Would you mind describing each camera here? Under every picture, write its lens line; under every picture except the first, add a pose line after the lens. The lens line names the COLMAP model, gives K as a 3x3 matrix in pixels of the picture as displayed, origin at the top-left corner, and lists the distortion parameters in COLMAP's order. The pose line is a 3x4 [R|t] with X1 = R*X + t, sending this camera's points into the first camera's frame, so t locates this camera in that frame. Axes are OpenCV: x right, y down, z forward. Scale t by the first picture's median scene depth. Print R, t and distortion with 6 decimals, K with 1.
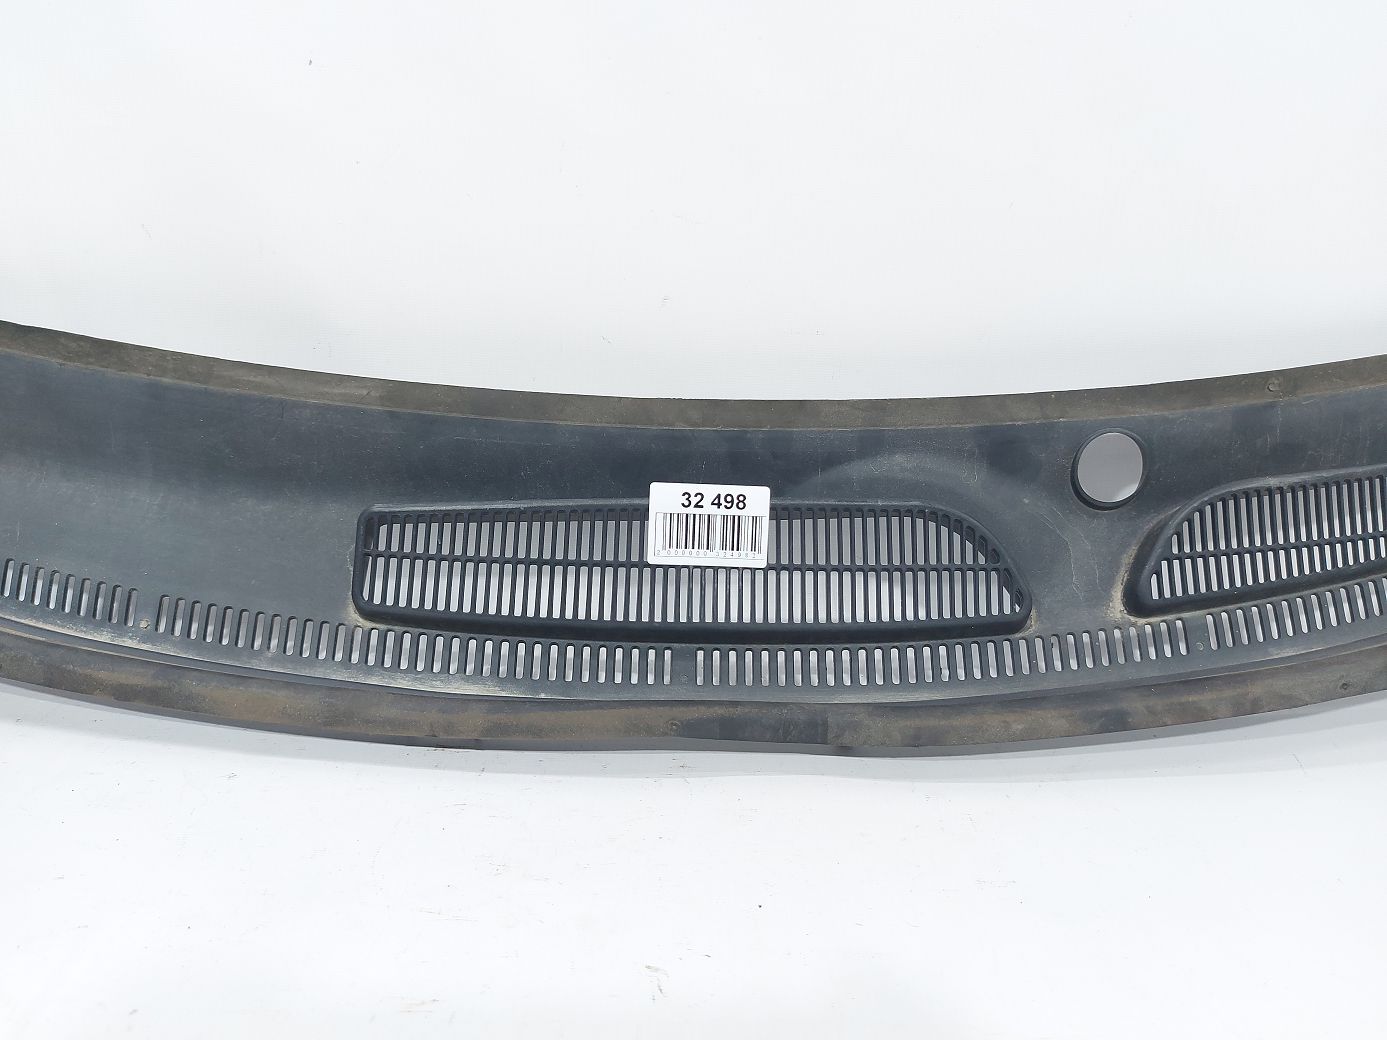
lens RADIAL K [[970.4, 0, 691.0], [0, 970.4, 516.6], [0, 0, 1]] dist [-0.057902, -0.009523]
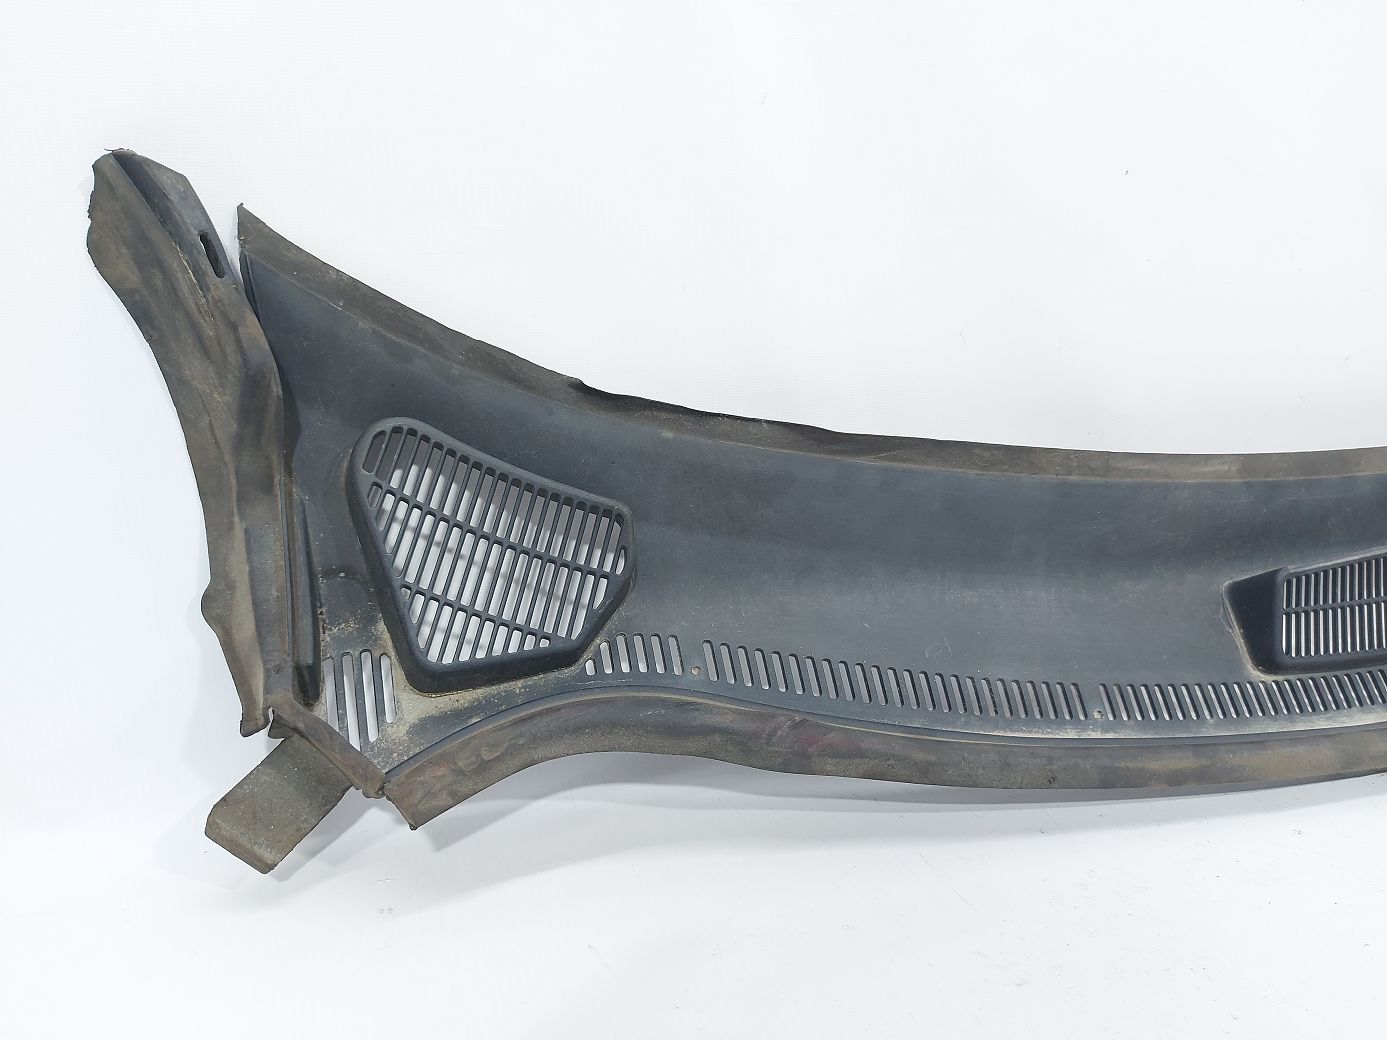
lens RADIAL K [[970.4, 0, 693.0], [0, 970.4, 508.8], [0, 0, 1]] dist [-0.057902, -0.009523]
pose [[0.981125, -0.130477, 0.142725, -1.069347], [0.137291, 0.989765, -0.038944, -0.121435], [-0.136183, 0.057804, 0.988996, 0.020015]]
